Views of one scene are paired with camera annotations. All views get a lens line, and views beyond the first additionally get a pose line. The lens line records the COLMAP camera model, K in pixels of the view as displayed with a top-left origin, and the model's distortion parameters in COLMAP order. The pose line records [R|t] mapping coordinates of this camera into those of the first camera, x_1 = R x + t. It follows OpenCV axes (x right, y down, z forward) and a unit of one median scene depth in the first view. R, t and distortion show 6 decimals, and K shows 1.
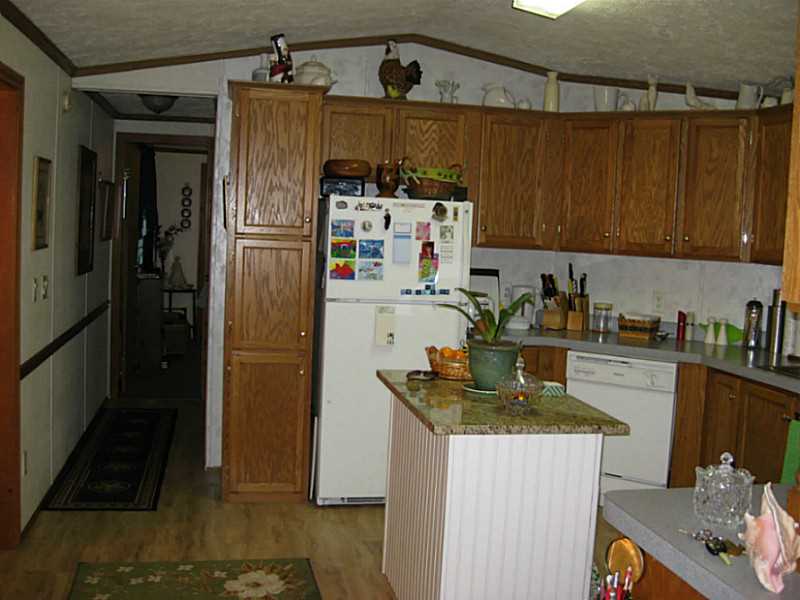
lens RADIAL K [[870.9, 0, 399.7], [0, 870.9, 286.0], [0, 0, 1]] dist [-0.184897, 0.144157]
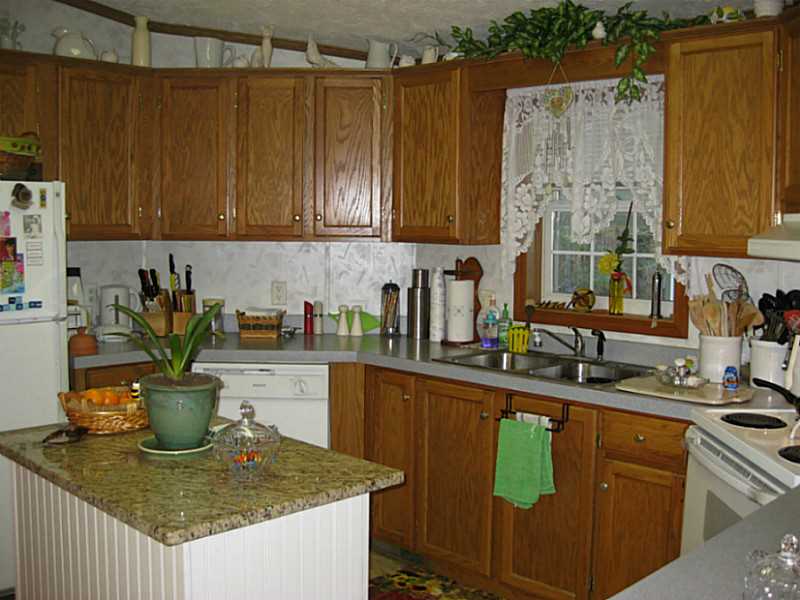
lens RADIAL K [[870.9, 0, 399.7], [0, 870.9, 286.0], [0, 0, 1]] dist [-0.184897, 0.144157]
pose [[0.827774, -0.078386, 0.555559, -0.084363], [0.064660, 0.996923, 0.044317, -0.019674], [-0.557323, -0.000762, 0.830295, 0.221558]]
